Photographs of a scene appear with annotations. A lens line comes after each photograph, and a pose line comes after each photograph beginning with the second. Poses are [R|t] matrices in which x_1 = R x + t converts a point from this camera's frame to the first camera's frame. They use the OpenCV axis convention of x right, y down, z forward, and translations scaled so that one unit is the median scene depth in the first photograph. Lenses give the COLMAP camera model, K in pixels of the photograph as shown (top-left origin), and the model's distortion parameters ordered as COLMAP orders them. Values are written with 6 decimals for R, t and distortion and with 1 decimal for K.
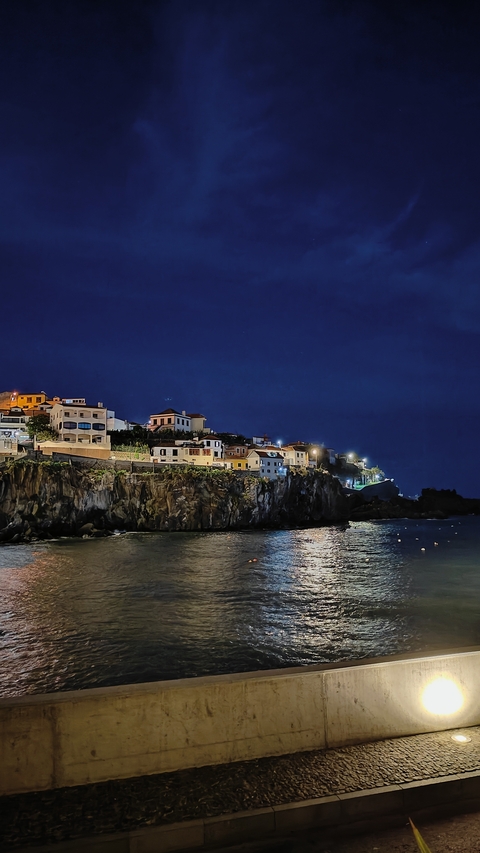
lens RADIAL K [[593.7, 0, 240.0], [0, 593.7, 426.5], [0, 0, 1]] dist [0.026378, -0.003192]
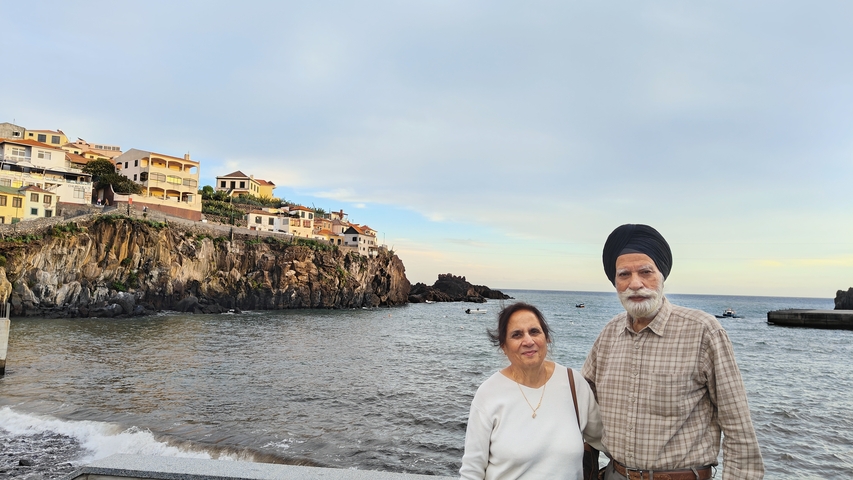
lens RADIAL K [[593.7, 0, 426.5], [0, 593.7, 240.0], [0, 0, 1]] dist [0.026378, -0.003192]
pose [[0.903619, 0.074162, 0.421868, -0.277131], [-0.095485, 0.994990, 0.029610, 0.023232], [-0.417559, -0.067038, 0.906174, 0.089398]]
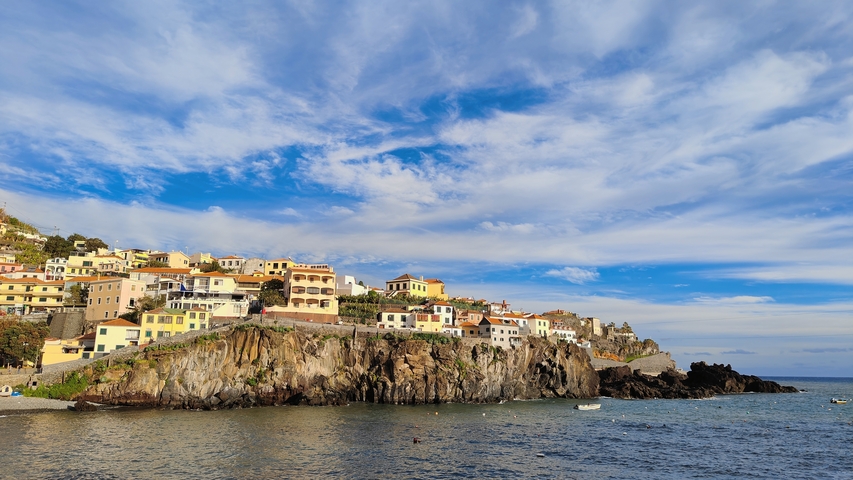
lens RADIAL K [[593.7, 0, 426.5], [0, 593.7, 240.0], [0, 0, 1]] dist [0.026378, -0.003192]
pose [[0.987722, -0.008731, -0.155980, 0.081672], [-0.005568, 0.995835, -0.091002, 0.004557], [0.156124, 0.090753, 0.983559, 0.037422]]
